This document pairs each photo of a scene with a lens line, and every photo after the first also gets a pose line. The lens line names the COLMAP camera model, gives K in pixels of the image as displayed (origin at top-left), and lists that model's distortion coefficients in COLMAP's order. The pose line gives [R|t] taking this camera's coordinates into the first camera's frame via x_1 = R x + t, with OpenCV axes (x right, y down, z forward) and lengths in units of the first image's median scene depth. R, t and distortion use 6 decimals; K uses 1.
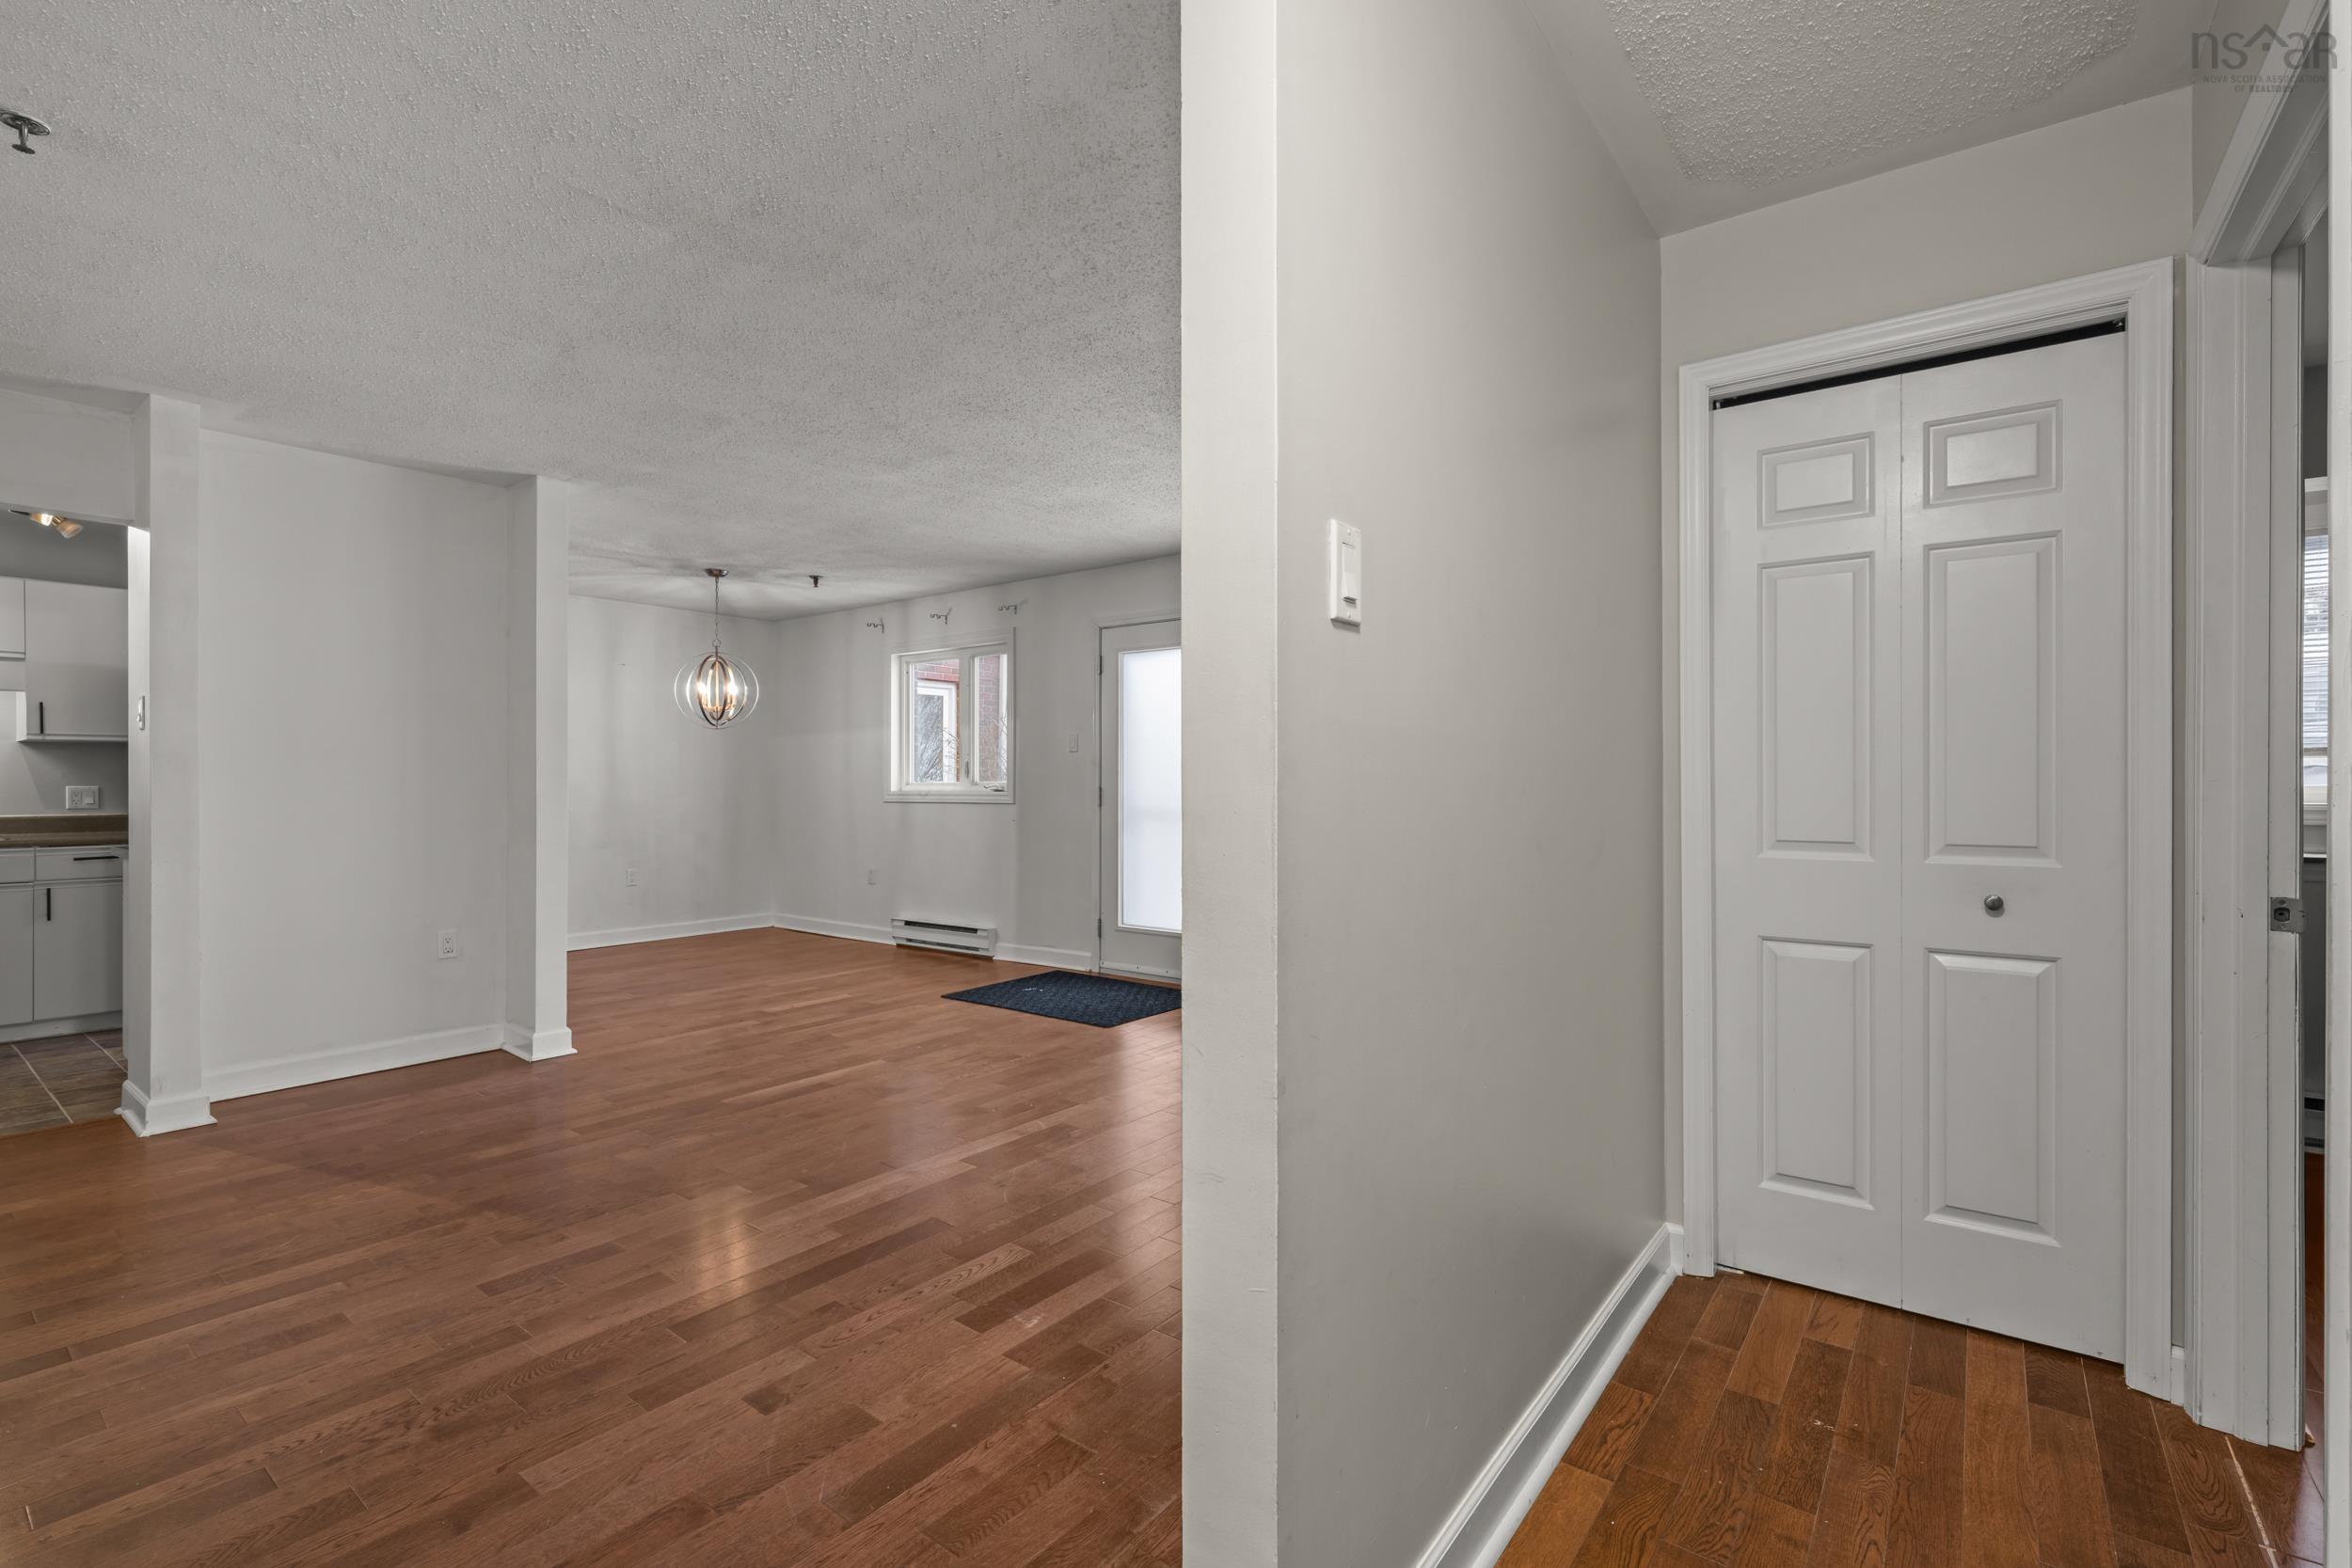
lens RADIAL K [[1050.2, 0, 1174.1], [0, 1050.2, 790.0], [0, 0, 1]] dist [-0.004864, 0.003216]
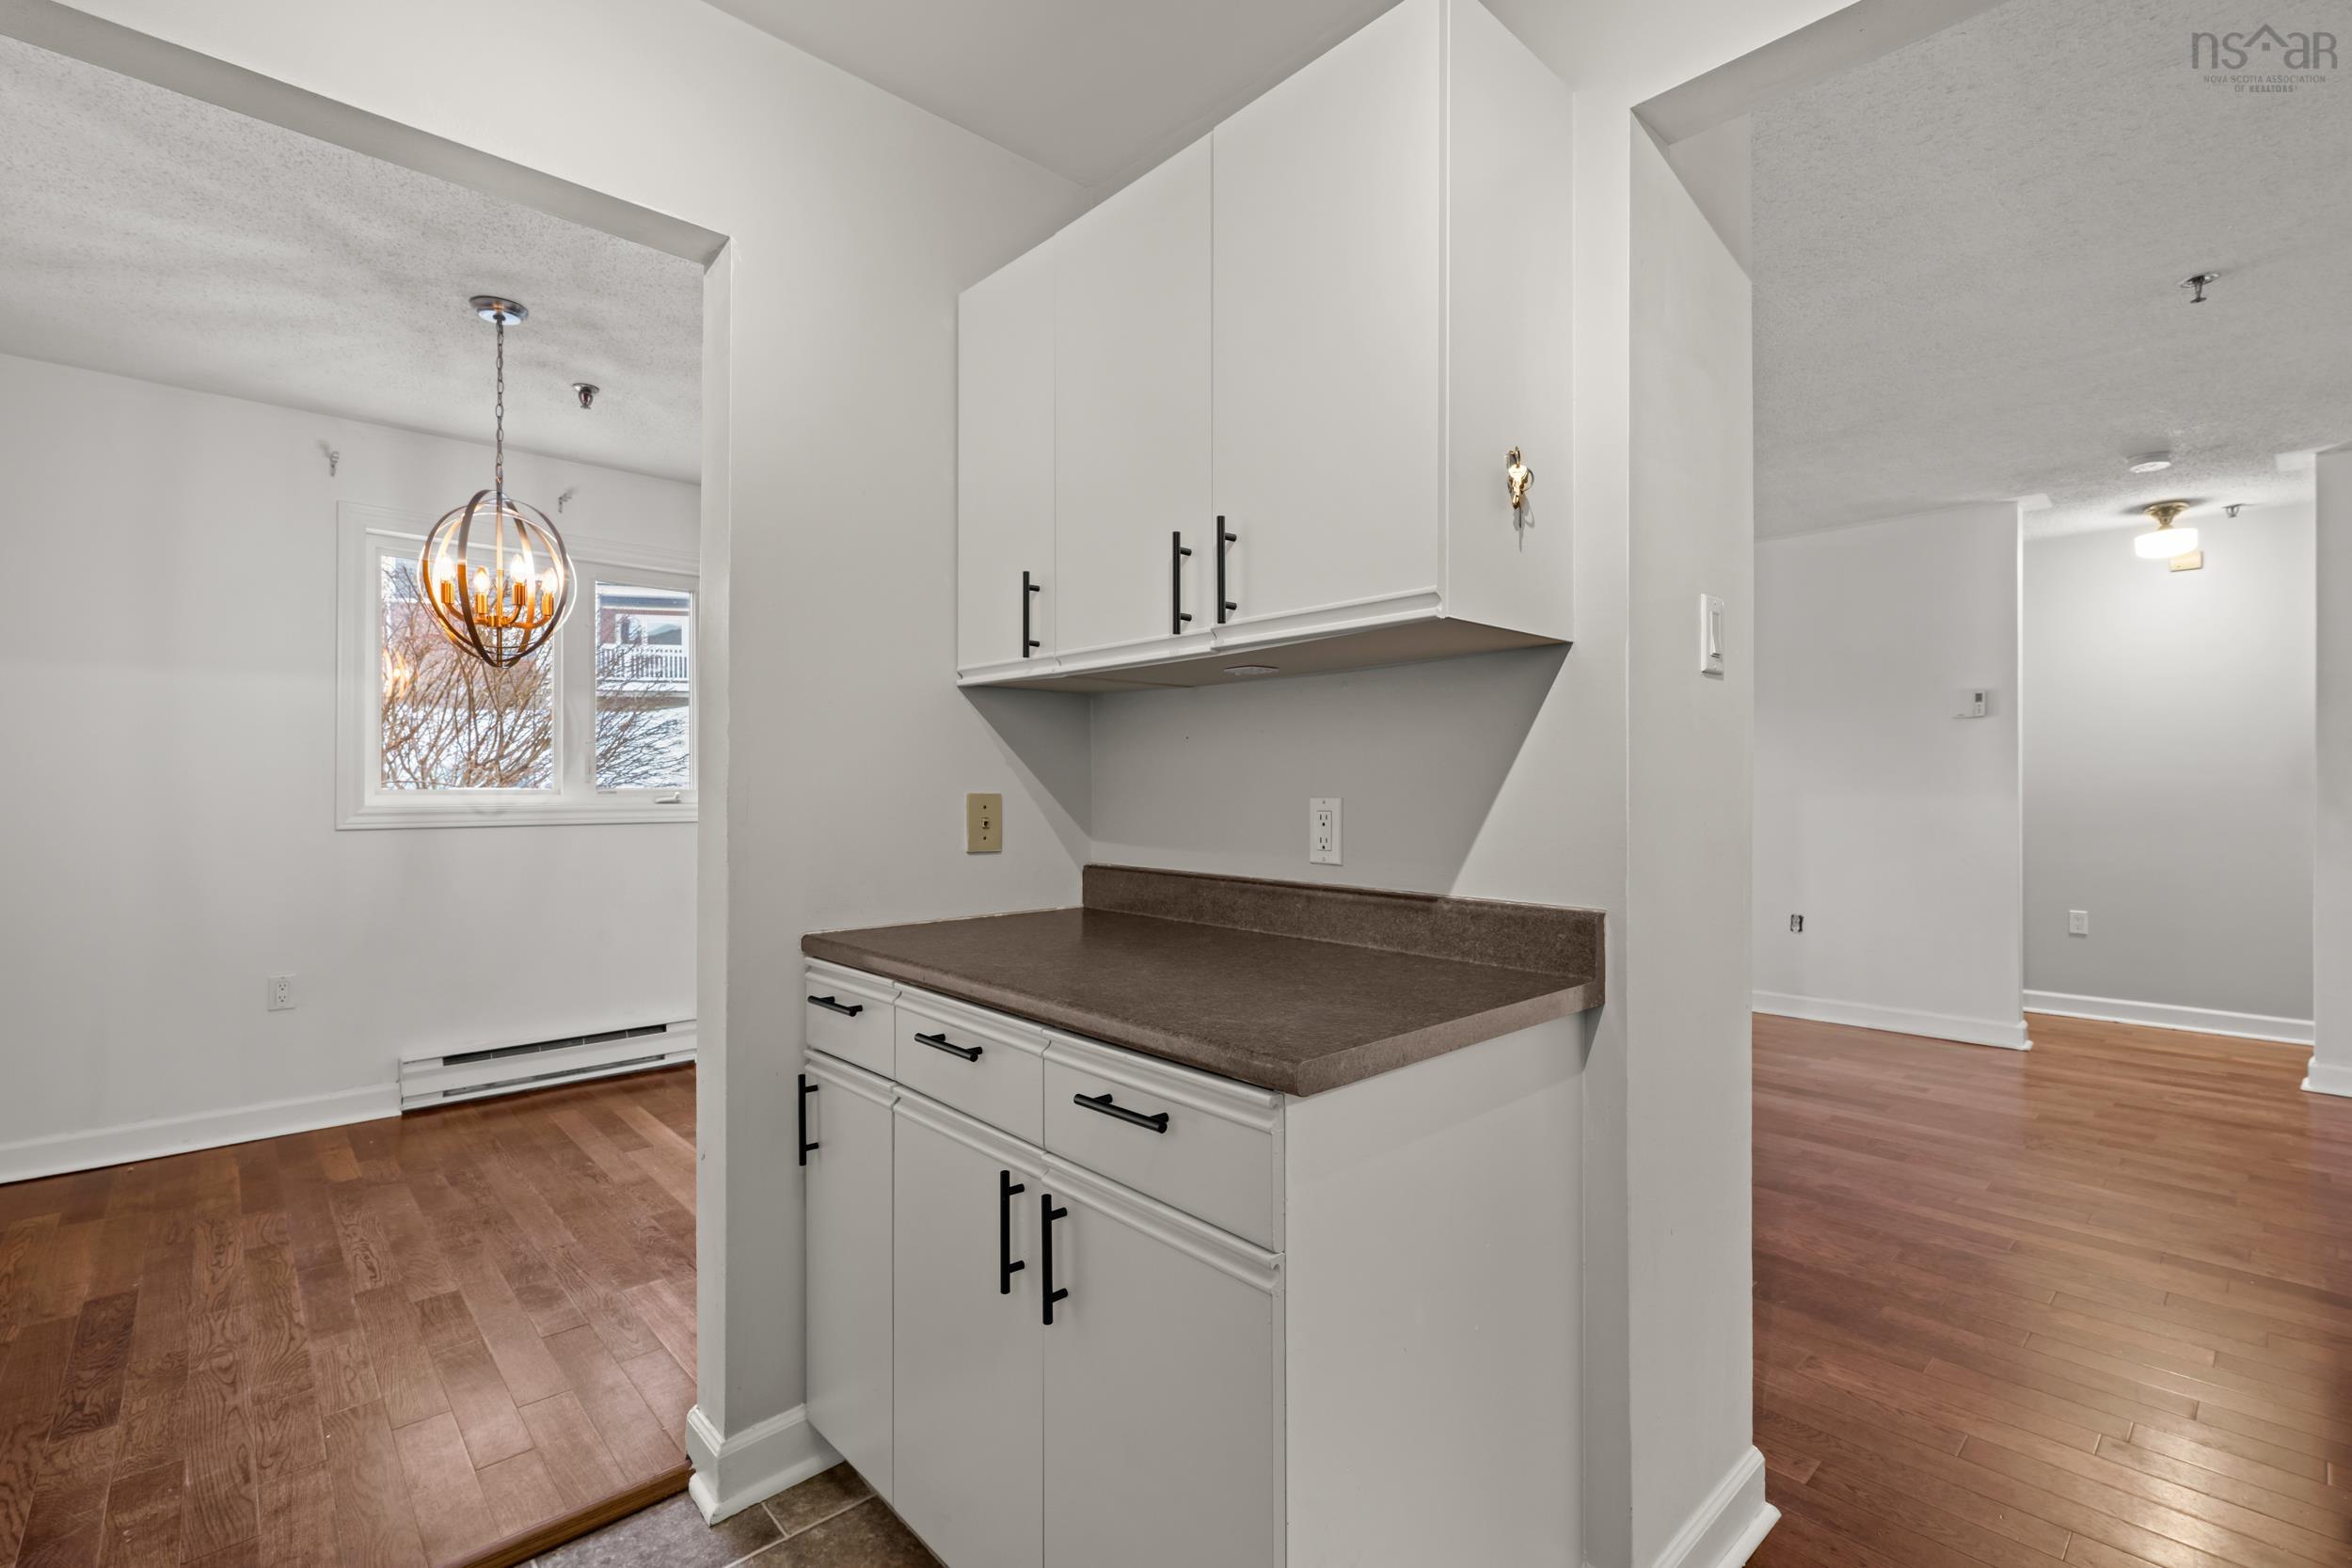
lens RADIAL K [[1050.2, 0, 1177.6], [0, 1050.2, 785.5], [0, 0, 1]] dist [-0.004864, 0.003216]
pose [[0.164934, 0.005809, 0.986288, -1.418271], [0.005457, 0.999962, -0.006802, -0.006978], [-0.986290, 0.006504, 0.164896, 1.113552]]
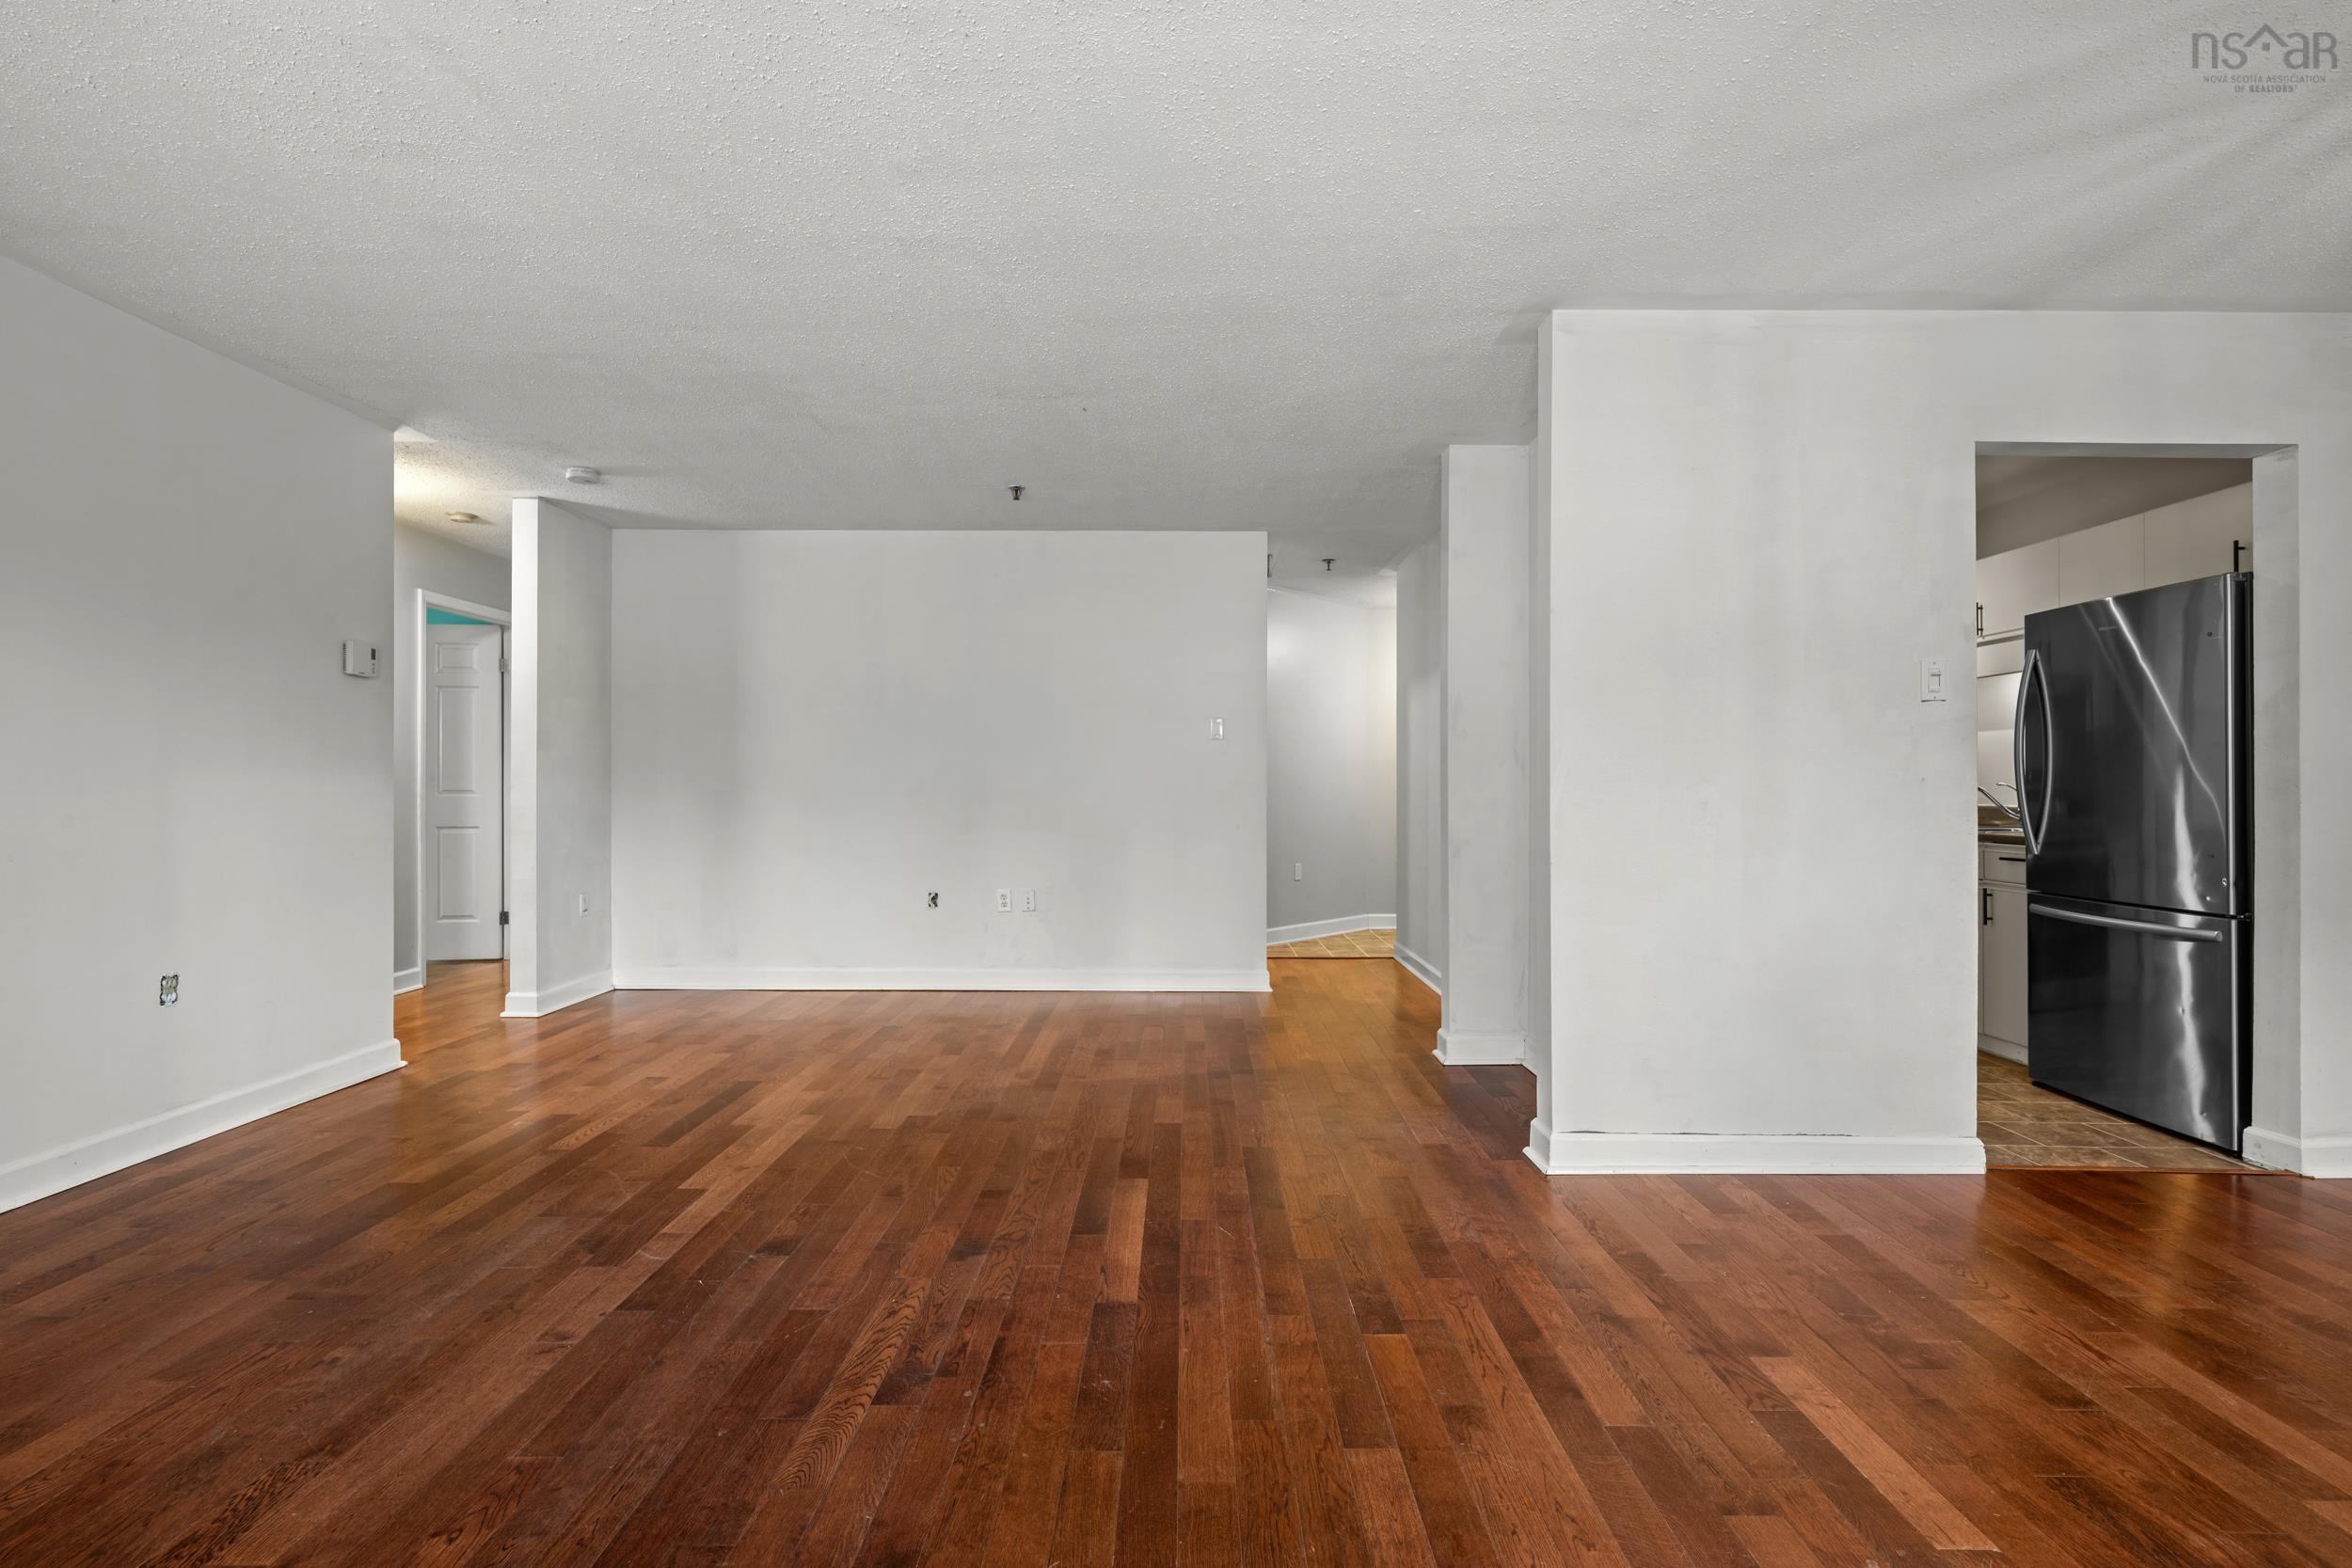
lens RADIAL K [[1050.2, 0, 1188.5], [0, 1050.2, 770.9], [0, 0, 1]] dist [-0.004864, 0.003216]
pose [[-0.789417, -0.006702, -0.613821, 0.018029], [-0.003443, 0.999973, -0.006490, 0.003600], [0.613848, -0.003009, -0.789419, 1.686187]]
